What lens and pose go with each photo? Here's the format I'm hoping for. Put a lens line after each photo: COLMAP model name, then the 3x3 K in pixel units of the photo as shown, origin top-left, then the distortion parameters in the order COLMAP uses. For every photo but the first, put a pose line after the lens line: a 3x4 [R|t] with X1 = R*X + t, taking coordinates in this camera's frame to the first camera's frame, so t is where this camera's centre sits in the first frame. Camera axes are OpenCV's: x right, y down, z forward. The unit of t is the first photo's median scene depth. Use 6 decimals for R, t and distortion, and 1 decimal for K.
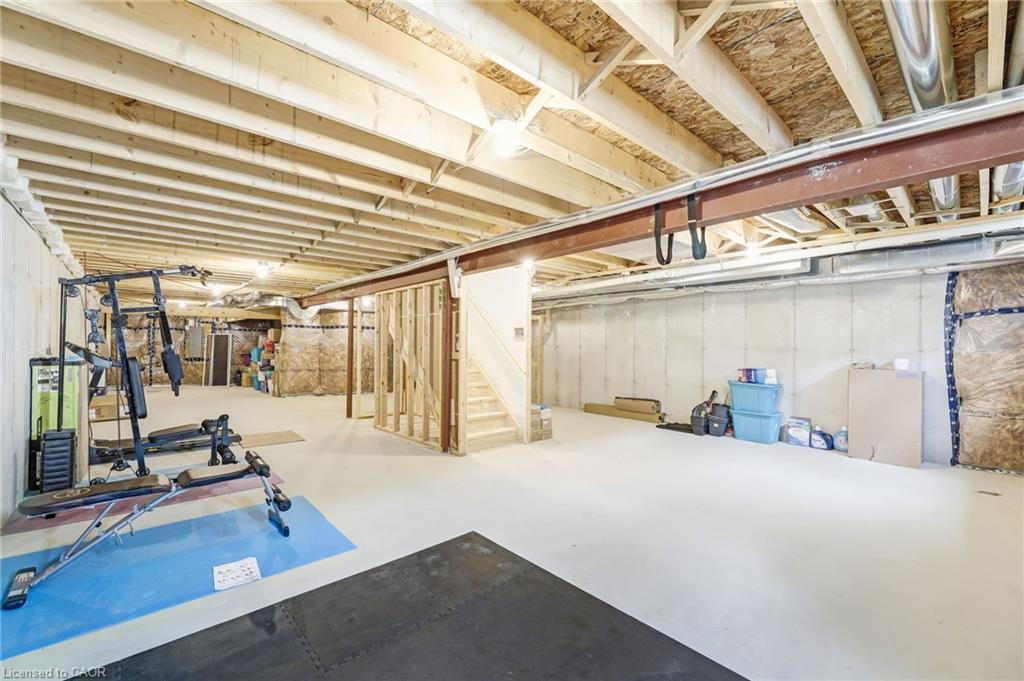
lens RADIAL K [[419.1, 0, 514.6], [0, 419.1, 341.7], [0, 0, 1]] dist [0.001555, -0.001562]
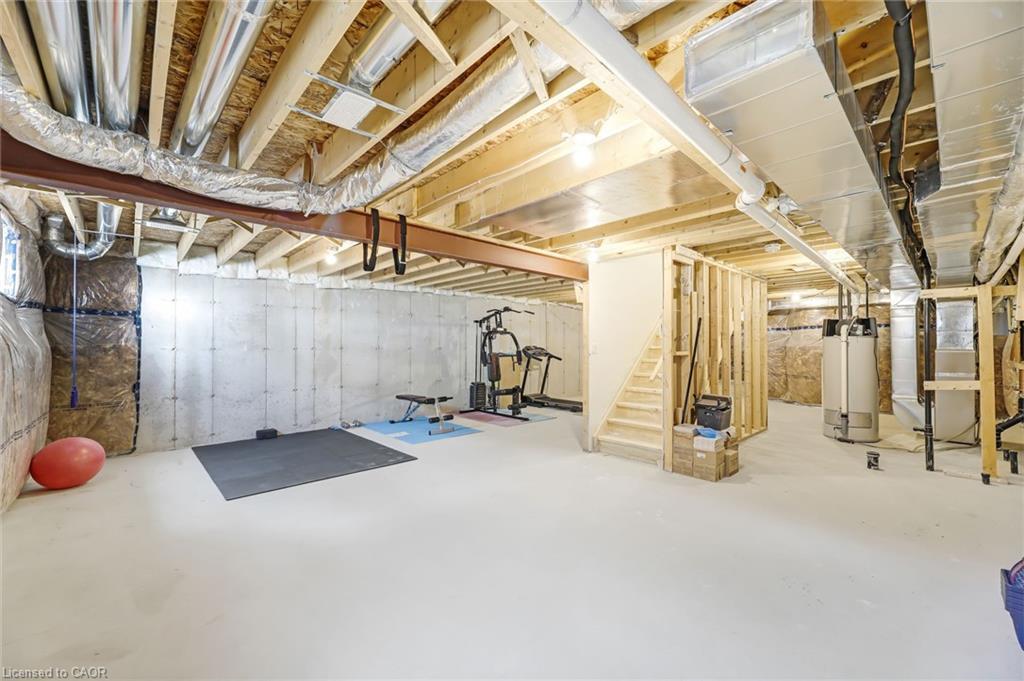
lens RADIAL K [[419.1, 0, 515.6], [0, 419.1, 343.3], [0, 0, 1]] dist [0.001555, -0.001562]
pose [[0.033057, -0.009627, -0.999407, 0.443150], [0.005352, 0.999941, -0.009455, 0.002968], [0.999439, -0.005036, 0.033107, 0.371663]]
